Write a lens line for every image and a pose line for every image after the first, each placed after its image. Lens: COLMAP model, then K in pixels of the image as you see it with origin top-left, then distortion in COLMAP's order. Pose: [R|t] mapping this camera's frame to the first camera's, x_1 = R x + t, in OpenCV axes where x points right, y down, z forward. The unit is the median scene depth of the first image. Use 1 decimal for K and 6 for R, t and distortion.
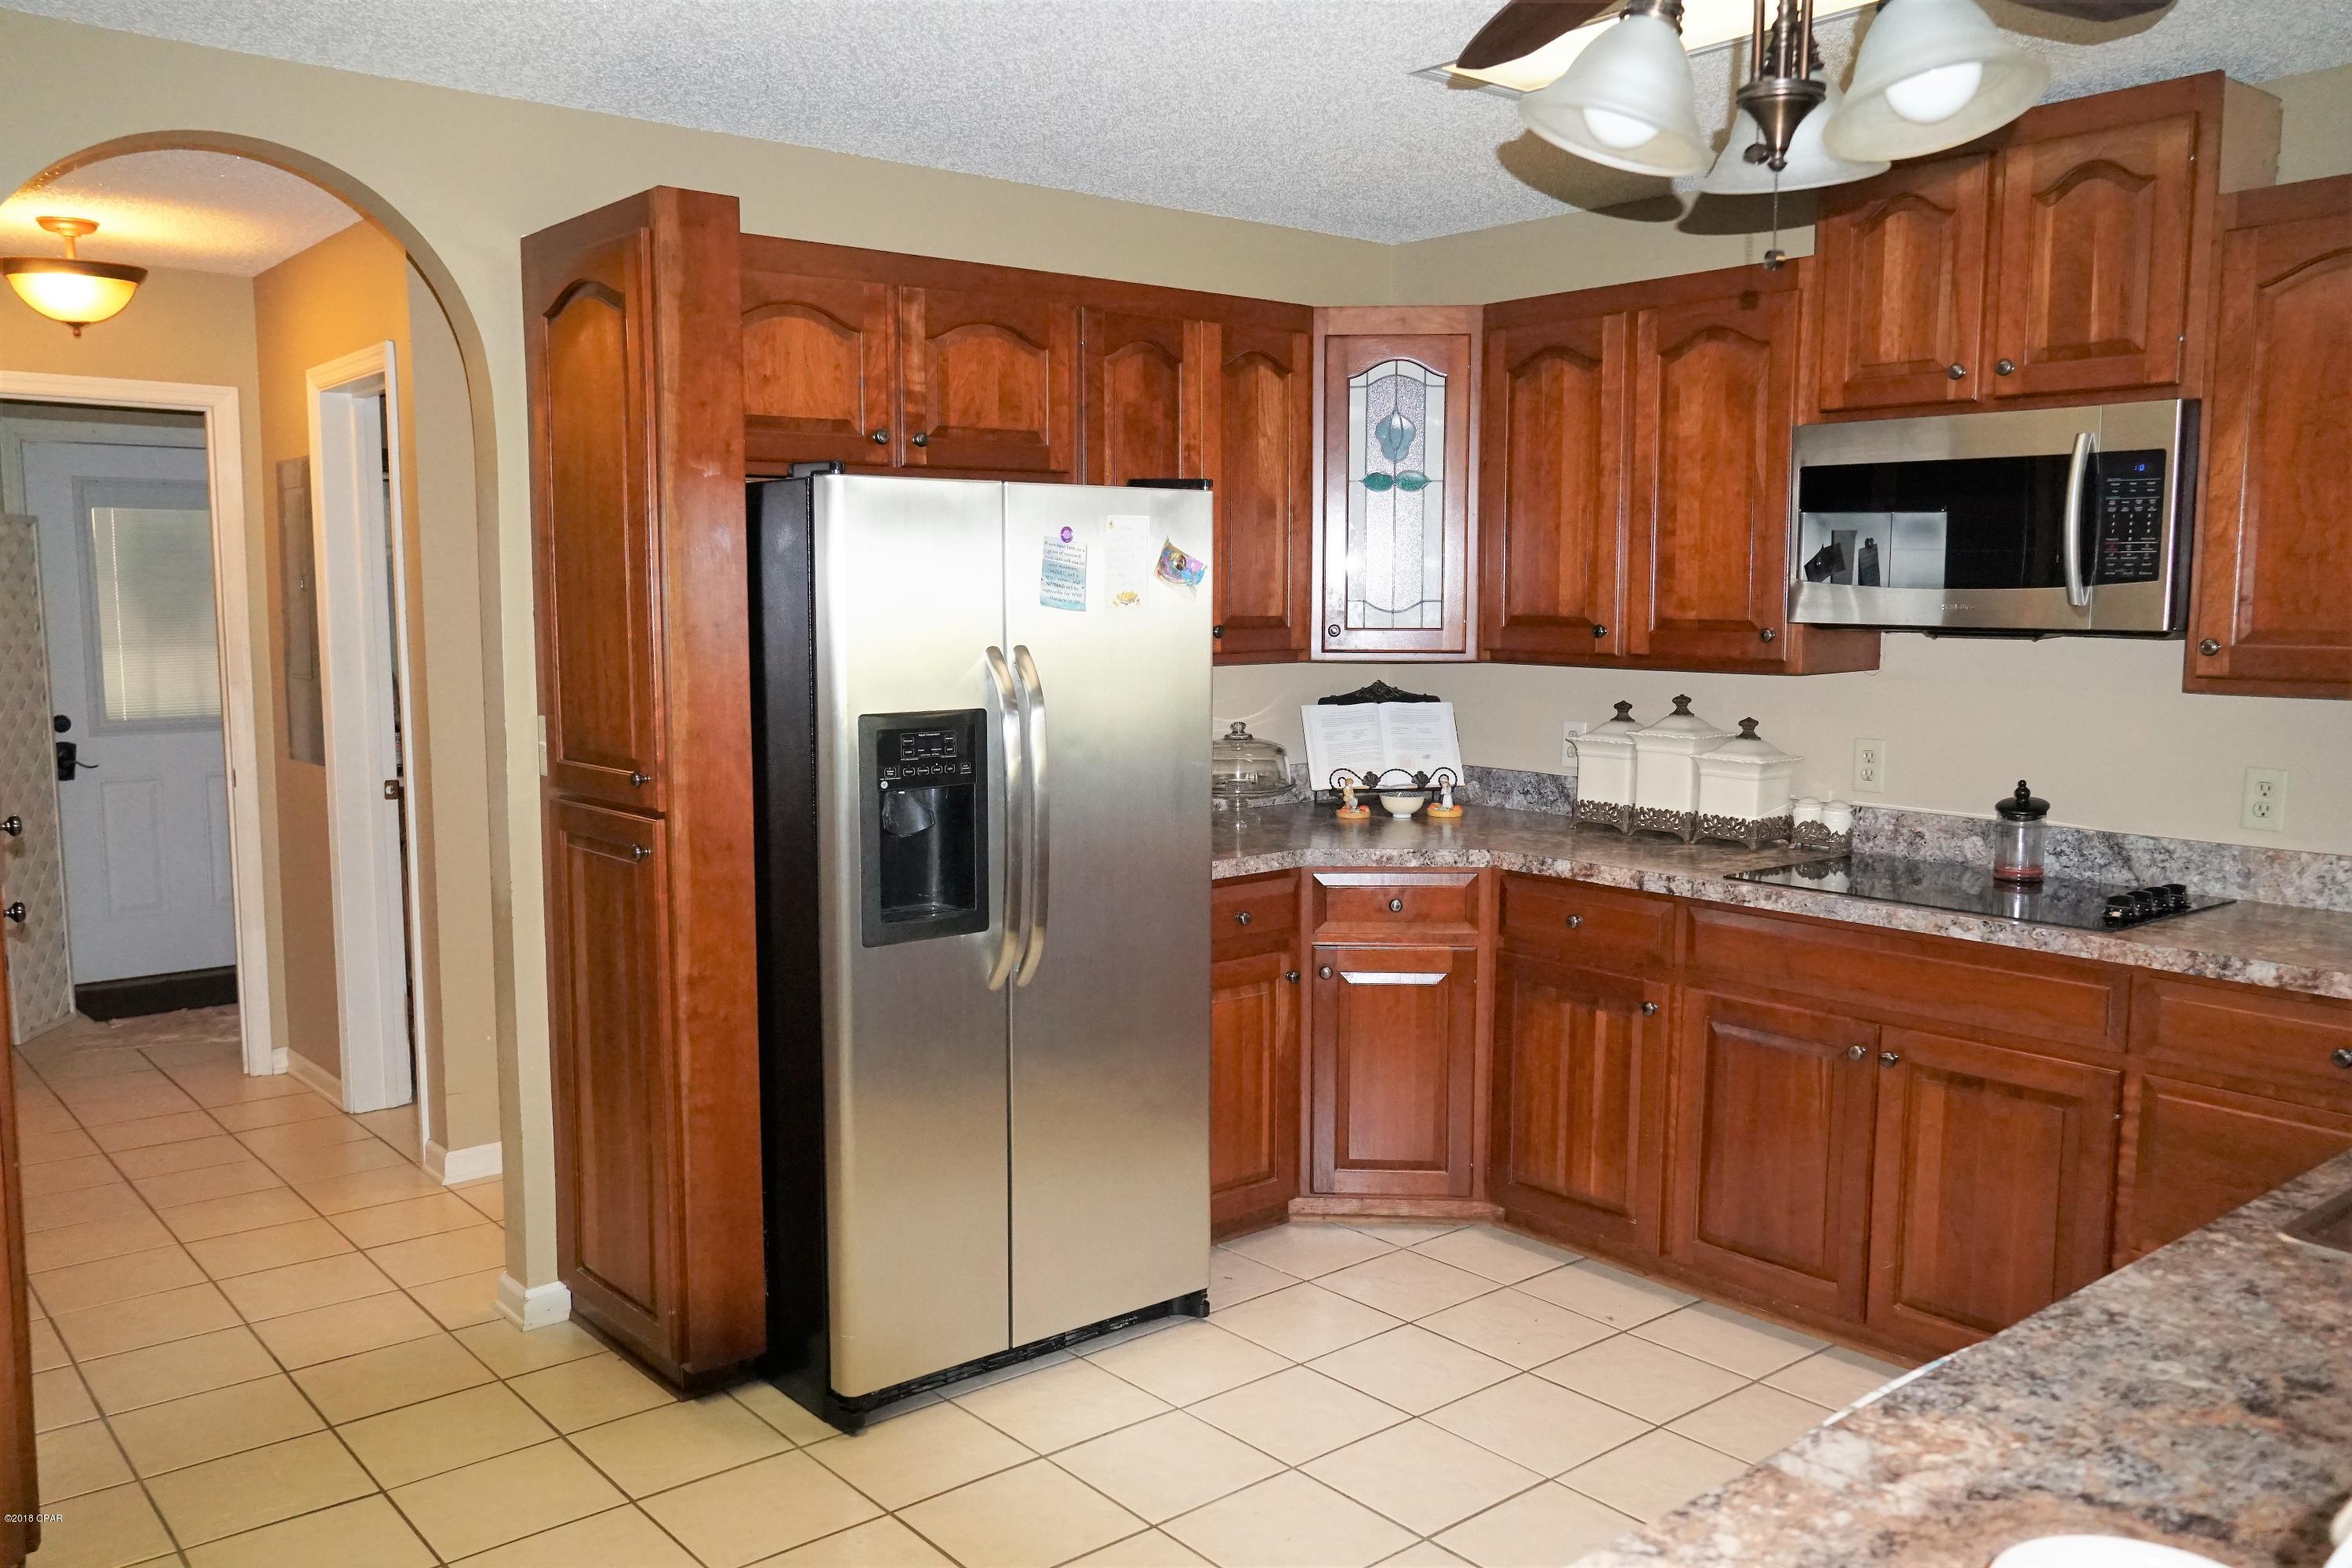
lens RADIAL K [[1845.5, 0, 1169.9], [0, 1845.5, 805.4], [0, 0, 1]] dist [-0.037932, 0.065671]
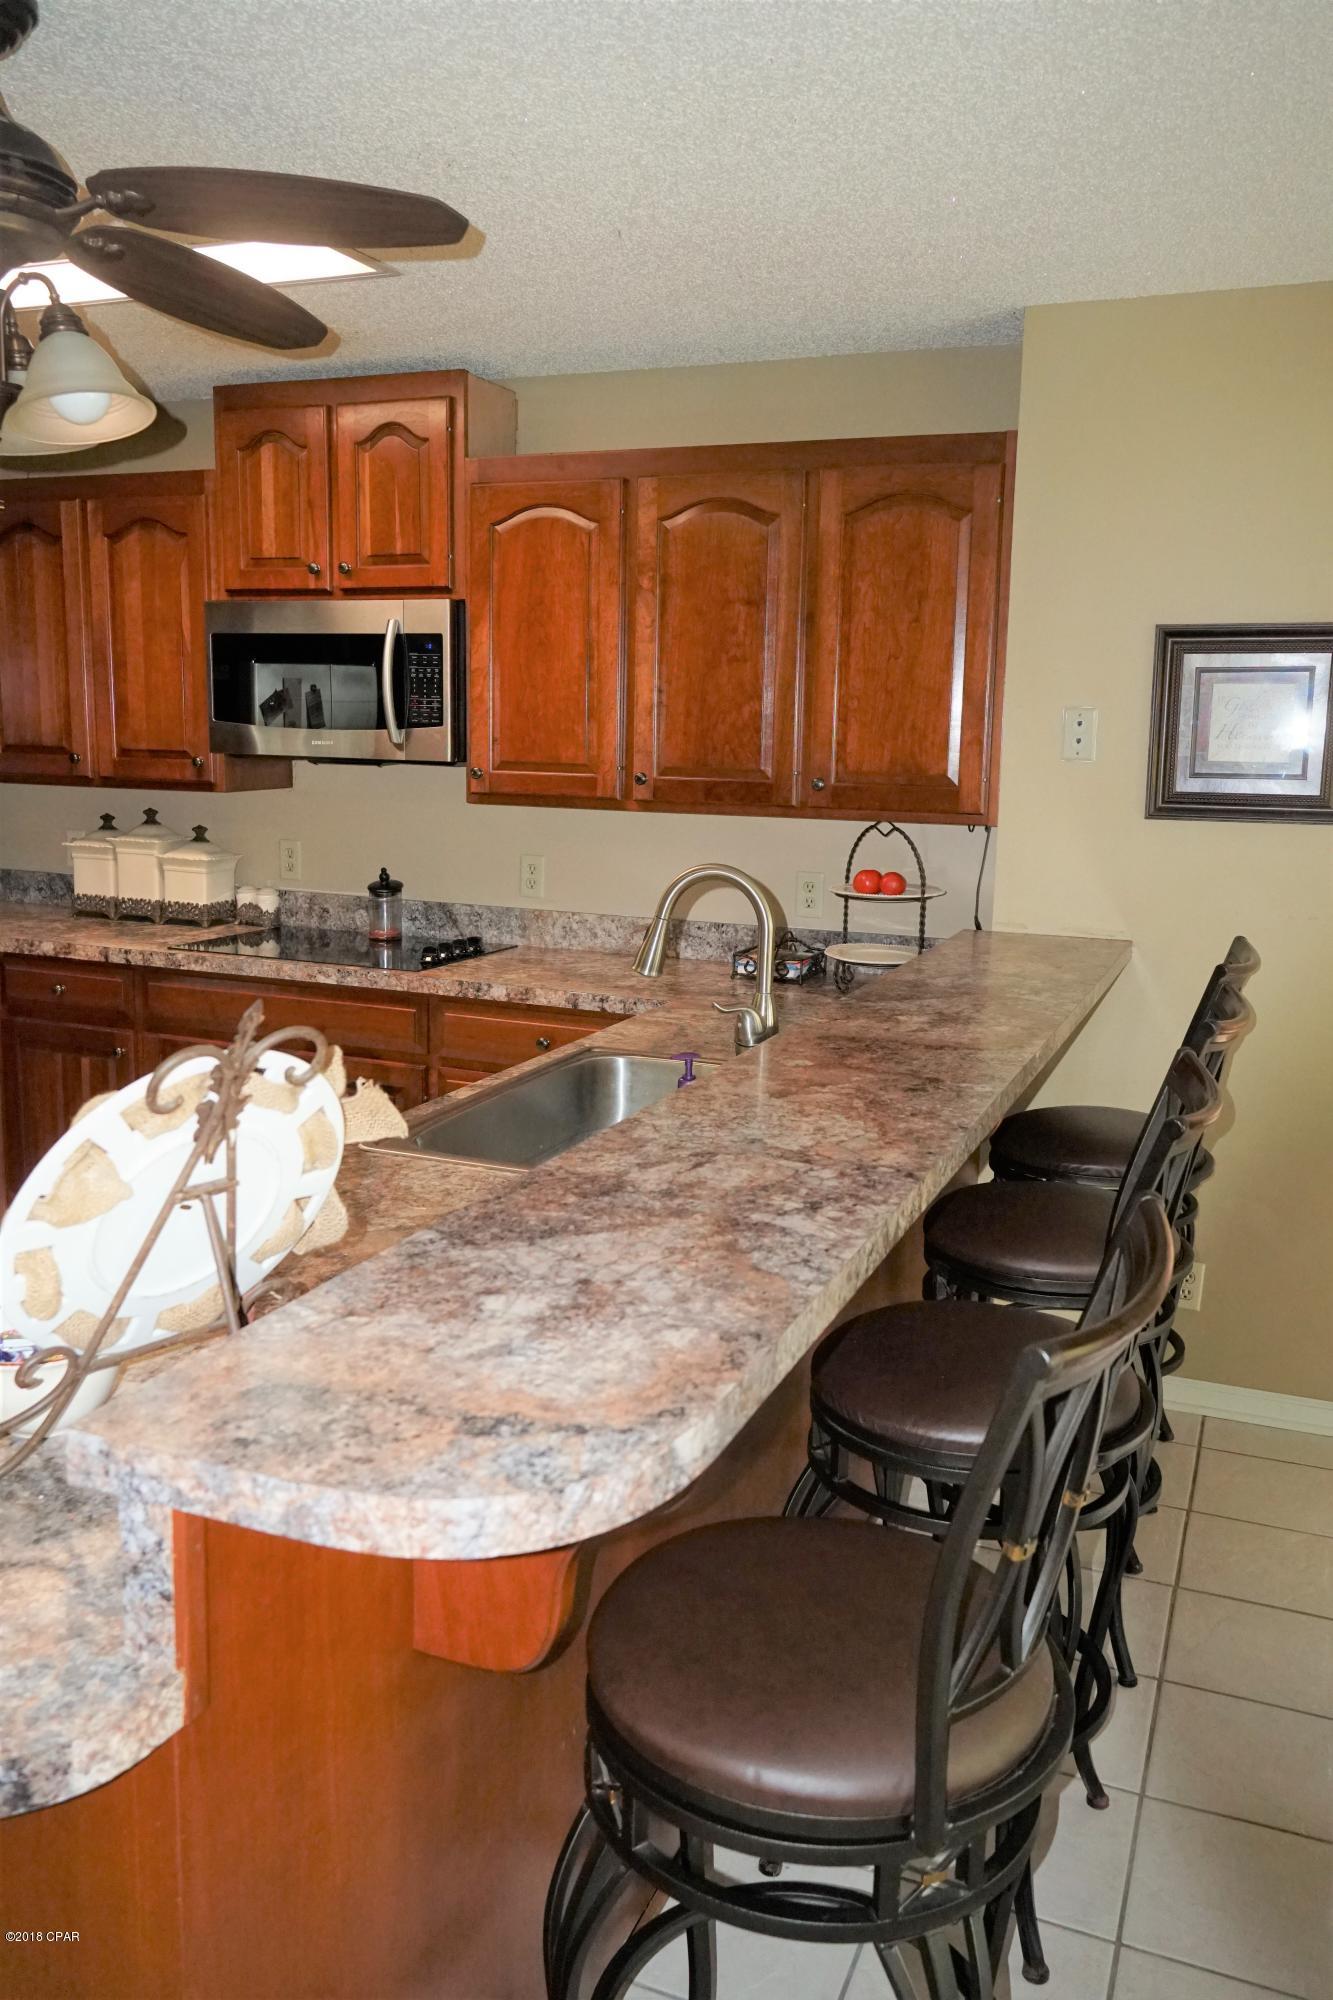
lens RADIAL K [[1569.3, 0, 653.6], [0, 1569.3, 1022.8], [0, 0, 1]] dist [-0.037932, 0.065671]
pose [[0.883043, -0.073861, 0.463443, 0.081949], [0.036067, 0.995297, 0.089903, 0.003634], [-0.467904, -0.062673, 0.881554, -0.145412]]
